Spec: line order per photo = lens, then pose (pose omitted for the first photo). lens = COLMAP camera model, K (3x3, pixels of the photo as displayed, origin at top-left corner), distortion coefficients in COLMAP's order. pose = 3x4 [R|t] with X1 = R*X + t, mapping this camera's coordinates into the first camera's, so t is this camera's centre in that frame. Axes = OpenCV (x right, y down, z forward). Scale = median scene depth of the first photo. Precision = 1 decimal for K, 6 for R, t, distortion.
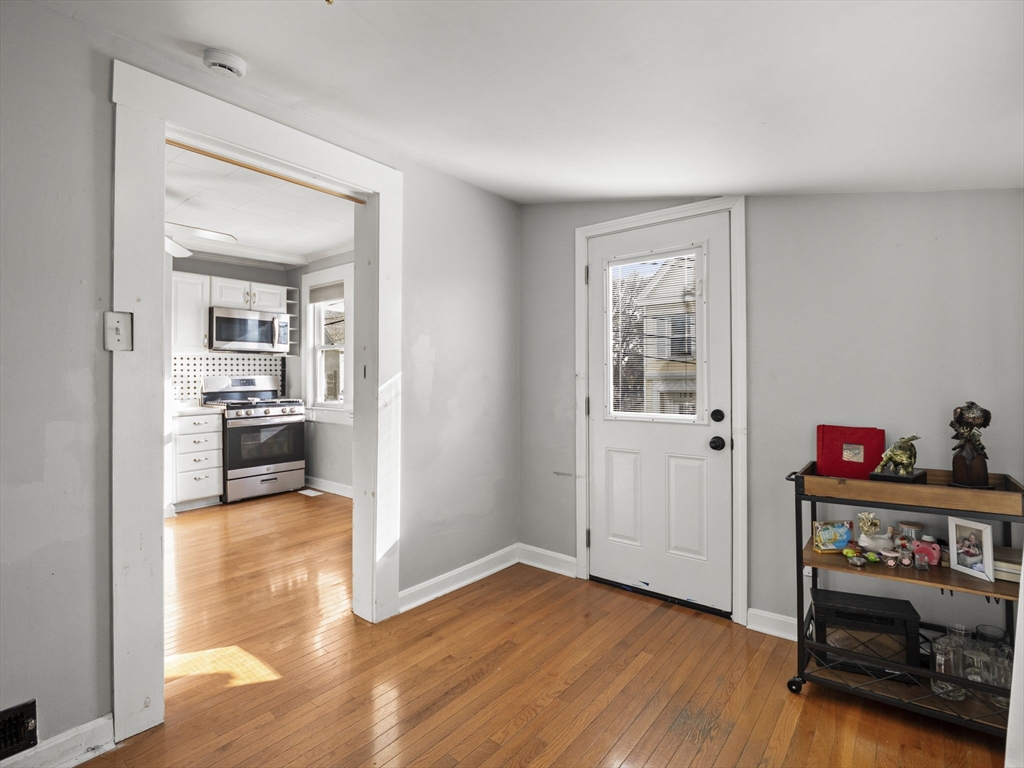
lens RADIAL K [[507.7, 0, 509.8], [0, 507.7, 378.7], [0, 0, 1]] dist [-0.006521, -0.002545]
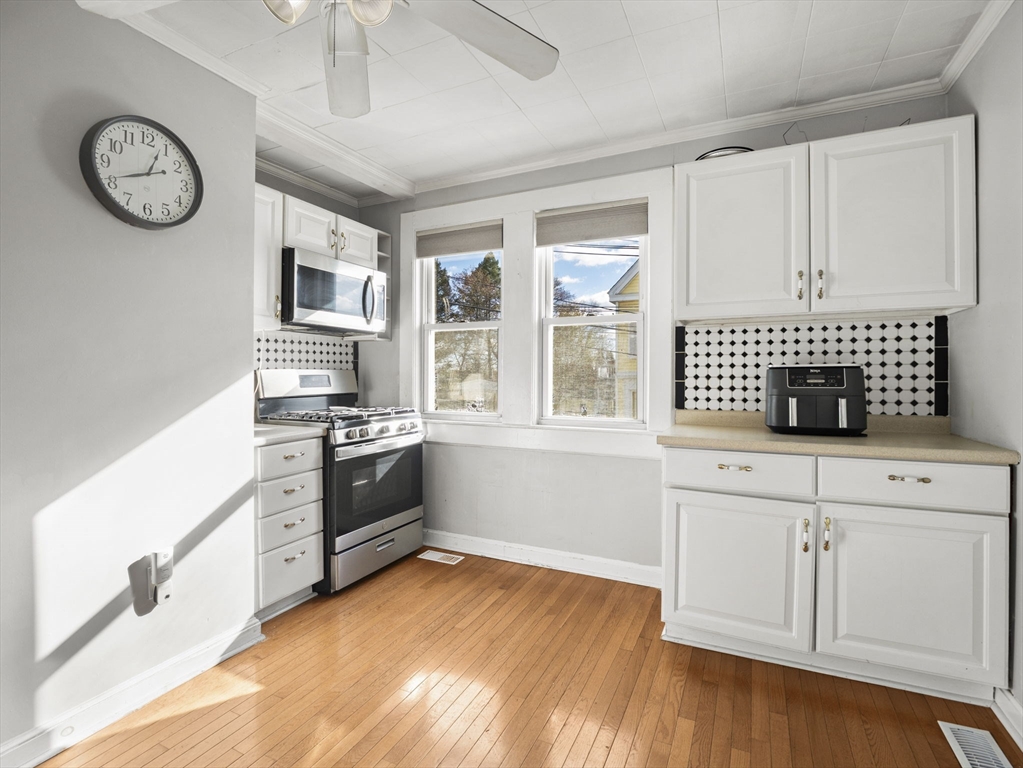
lens RADIAL K [[507.2, 0, 514.6], [0, 507.2, 377.0], [0, 0, 1]] dist [-0.006521, -0.002545]
pose [[0.969018, 0.004311, 0.246954, -0.464240], [-0.003931, 0.999990, -0.002029, 0.003336], [-0.246961, 0.000995, 0.969025, 0.373664]]
